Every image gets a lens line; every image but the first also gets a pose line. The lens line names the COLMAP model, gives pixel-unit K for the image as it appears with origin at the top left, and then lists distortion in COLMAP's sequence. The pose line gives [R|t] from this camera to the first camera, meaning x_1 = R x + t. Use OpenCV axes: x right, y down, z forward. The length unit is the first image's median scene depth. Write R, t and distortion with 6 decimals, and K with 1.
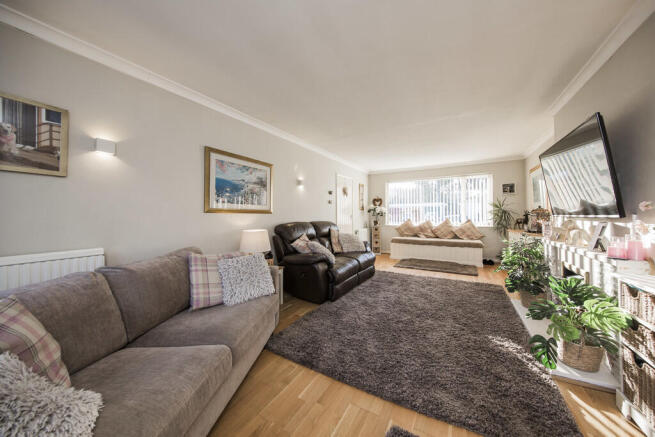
lens RADIAL K [[221.7, 0, 329.7], [0, 221.7, 214.3], [0, 0, 1]] dist [0.002020, 0.000048]
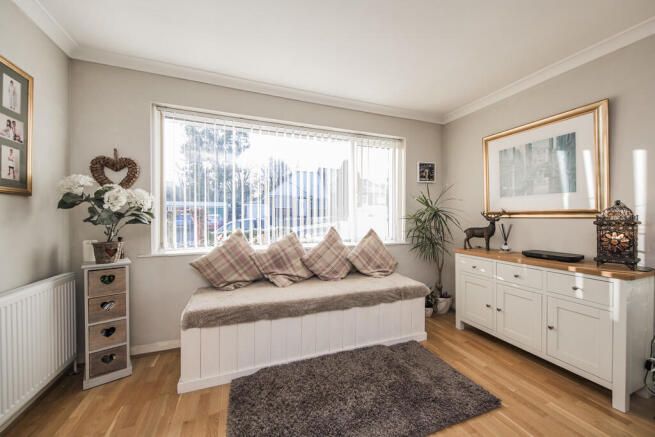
lens RADIAL K [[261.2, 0, 347.8], [0, 261.2, 219.8], [0, 0, 1]] dist [-0.000769, -0.000263]
pose [[0.592829, -0.001088, 0.805328, 0.152662], [-0.007415, 0.999949, 0.006810, -0.000934], [-0.805295, -0.010008, 0.592790, 0.697002]]
